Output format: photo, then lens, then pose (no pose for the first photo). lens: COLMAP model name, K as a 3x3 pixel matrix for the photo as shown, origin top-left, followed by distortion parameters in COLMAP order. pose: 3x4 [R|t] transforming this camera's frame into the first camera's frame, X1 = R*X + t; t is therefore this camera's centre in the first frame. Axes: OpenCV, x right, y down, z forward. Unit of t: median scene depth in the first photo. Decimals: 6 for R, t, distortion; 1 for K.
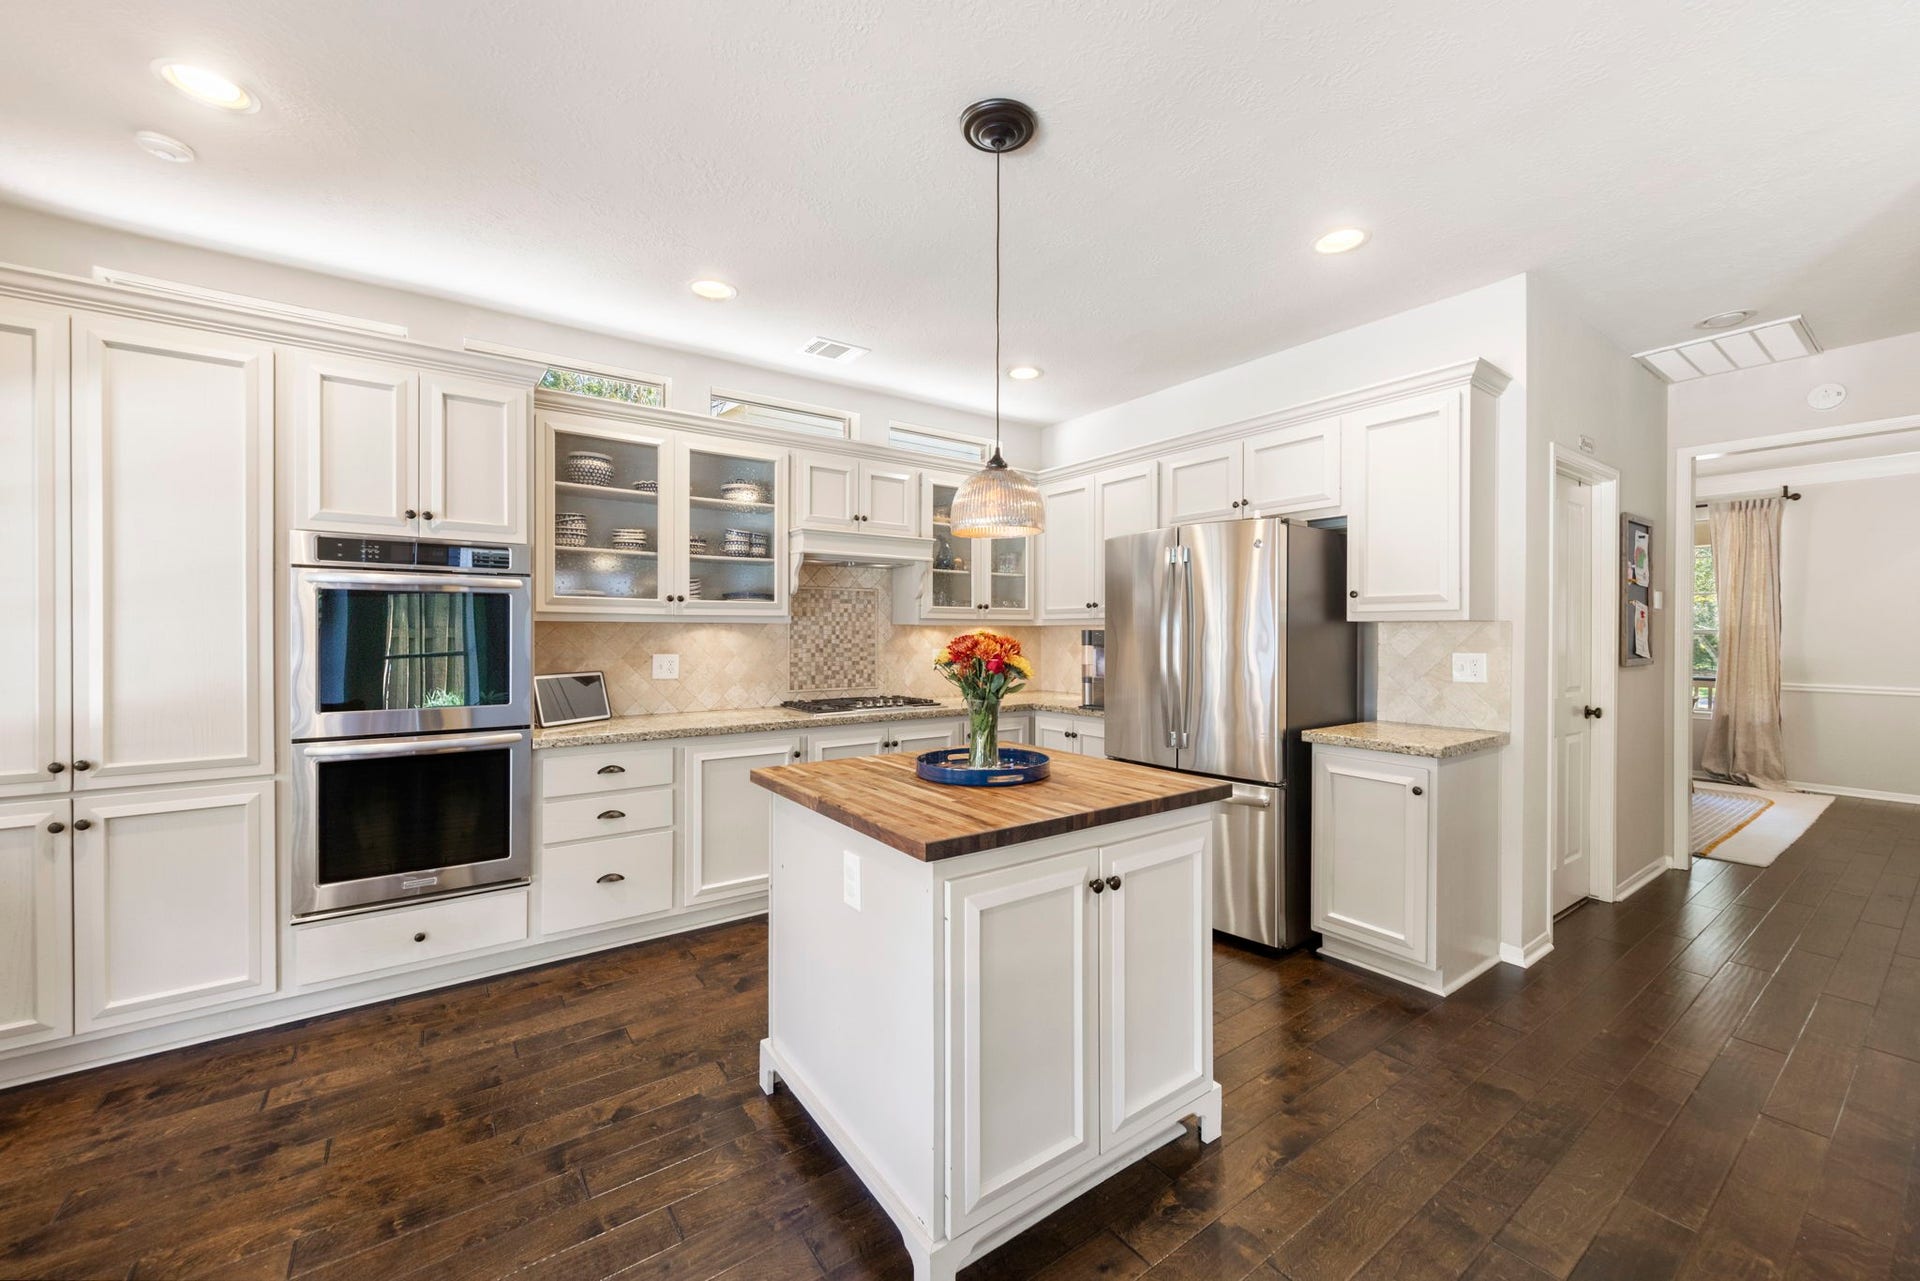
lens RADIAL K [[744.9, 0, 961.6], [0, 744.9, 637.6], [0, 0, 1]] dist [0.002561, 0.000204]
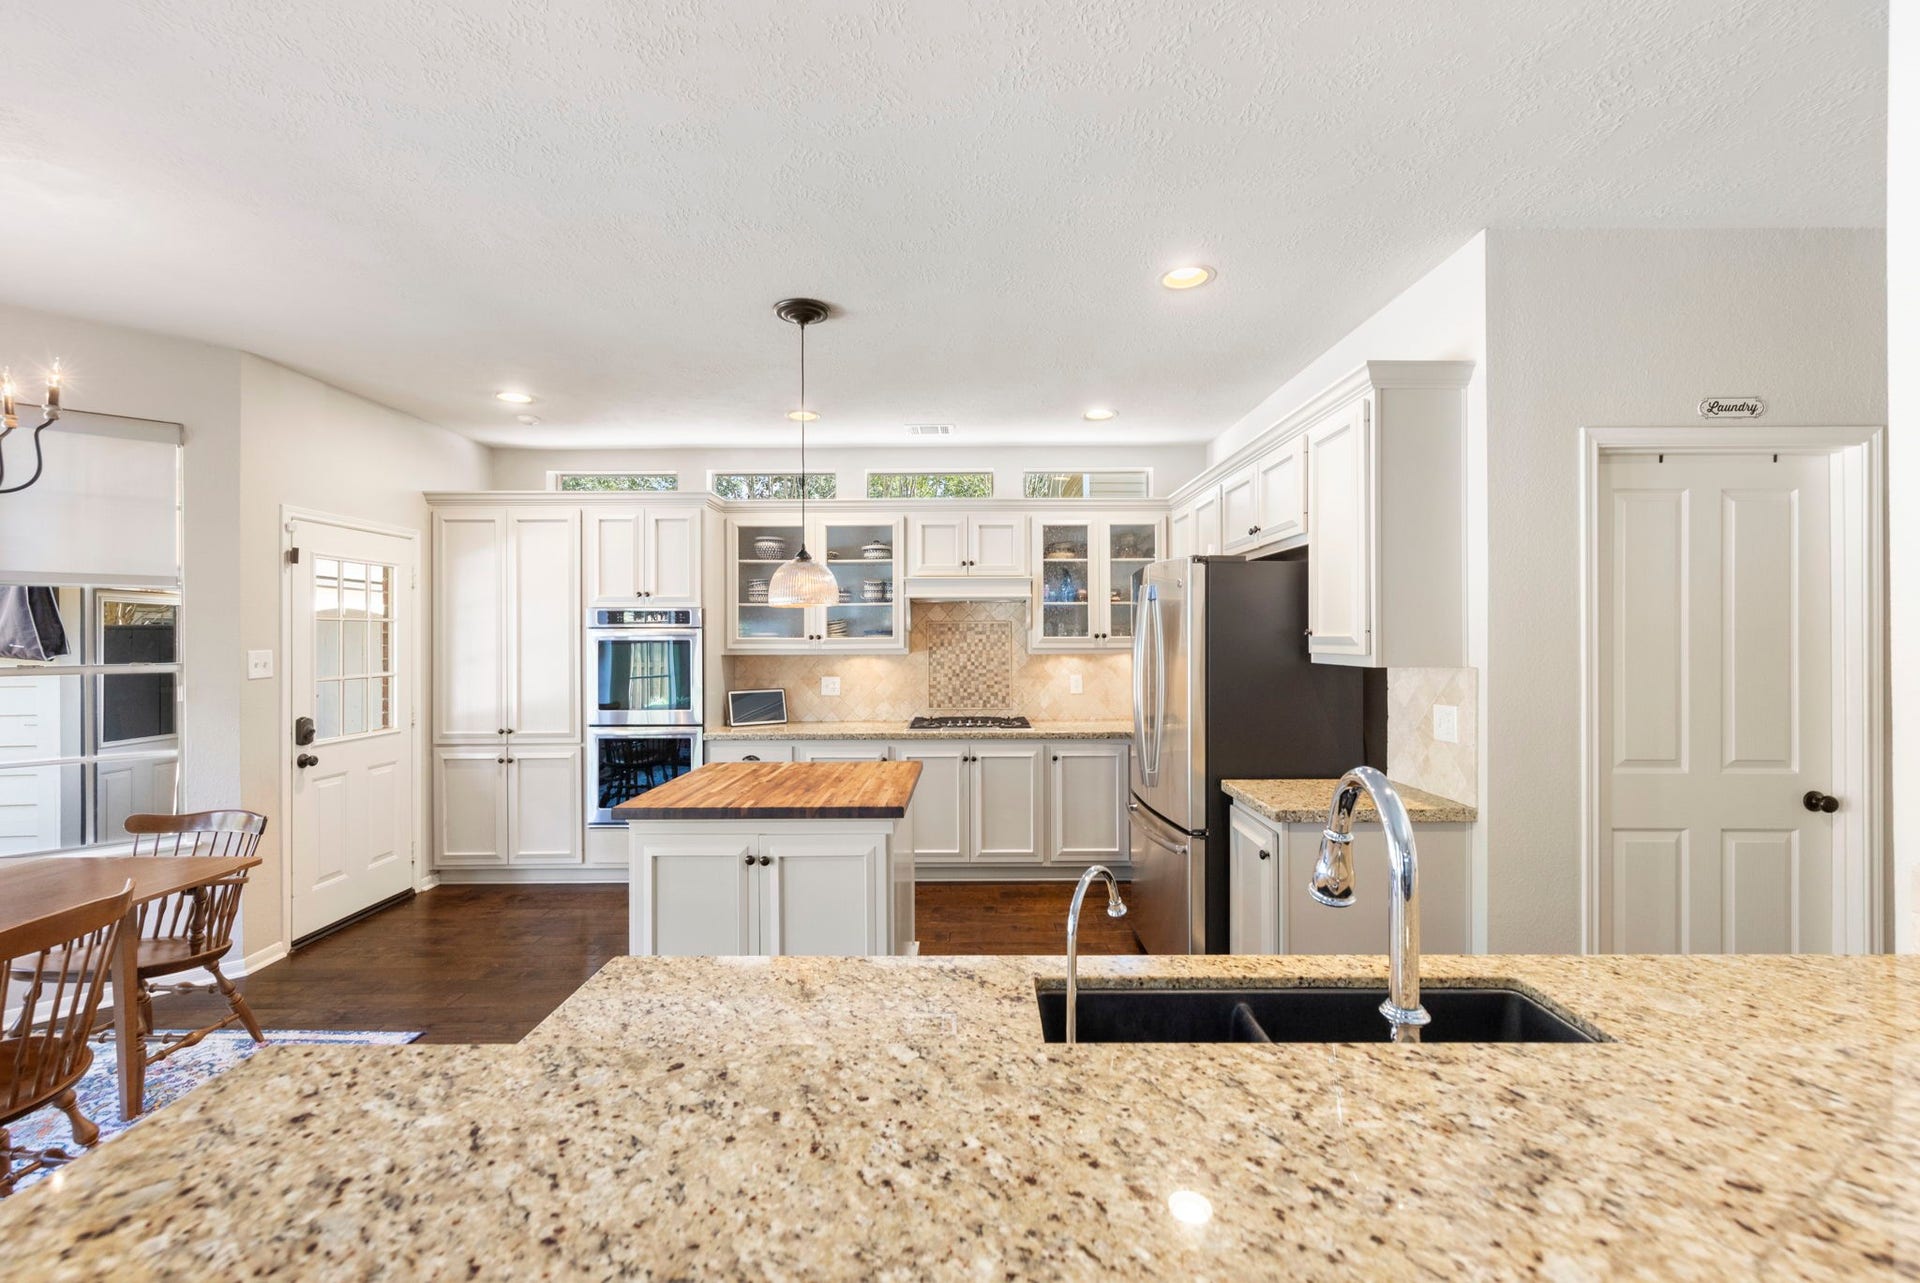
lens RADIAL K [[785.0, 0, 962.9], [0, 785.0, 635.5], [0, 0, 1]] dist [-0.001389, 0.000035]
pose [[0.809109, -0.005781, -0.587630, 0.640045], [0.001758, 0.999971, -0.007417, -0.042178], [0.587656, 0.004968, 0.809096, 0.000174]]
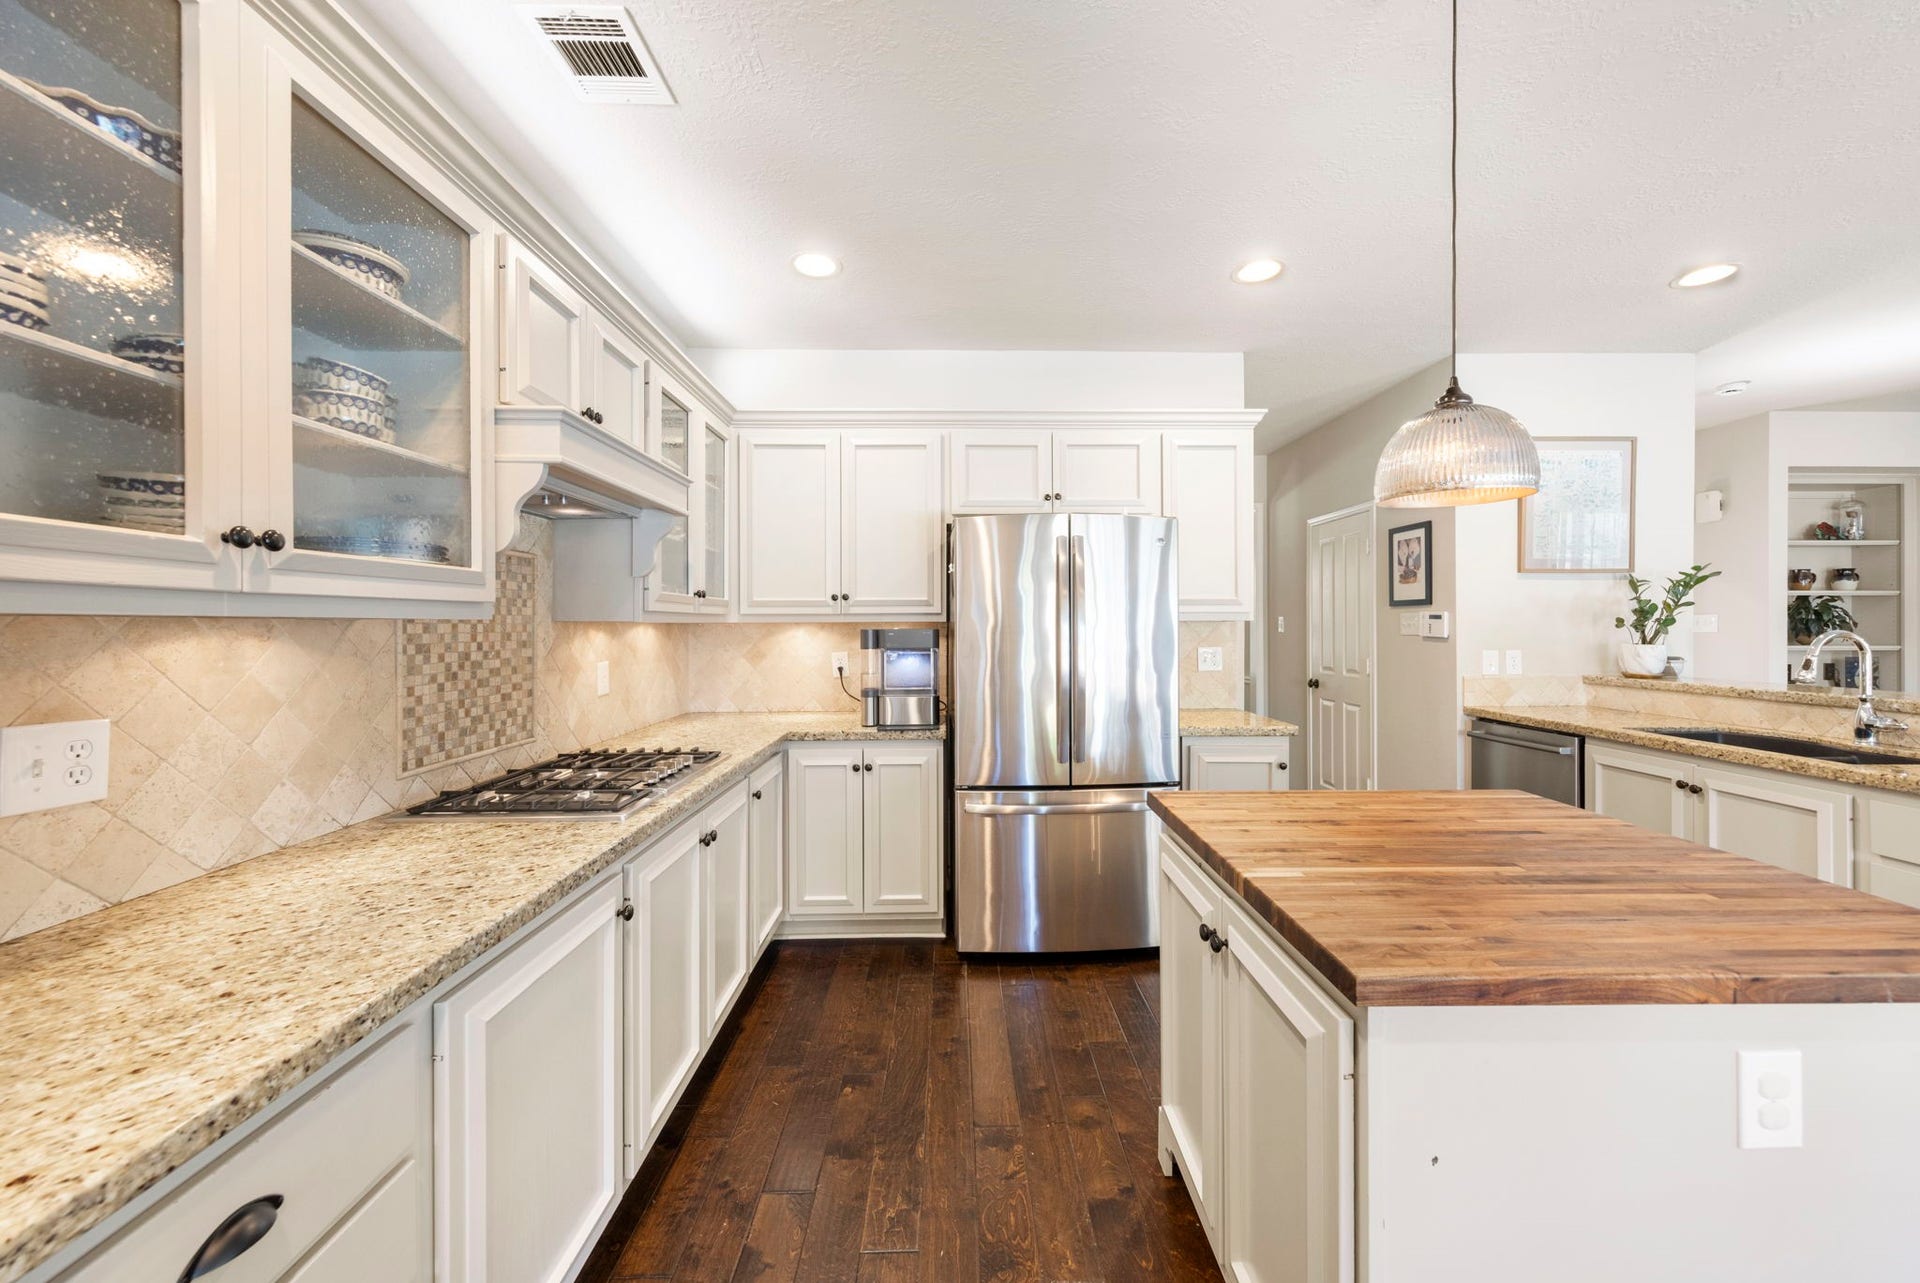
lens RADIAL K [[708.7, 0, 962.2], [0, 708.7, 633.2], [0, 0, 1]] dist [0.001609, -0.000195]
pose [[0.573677, -0.011573, 0.819000, -0.432836], [0.008893, 0.999929, 0.007900, -0.012630], [-0.819033, 0.002751, 0.573740, 0.562840]]
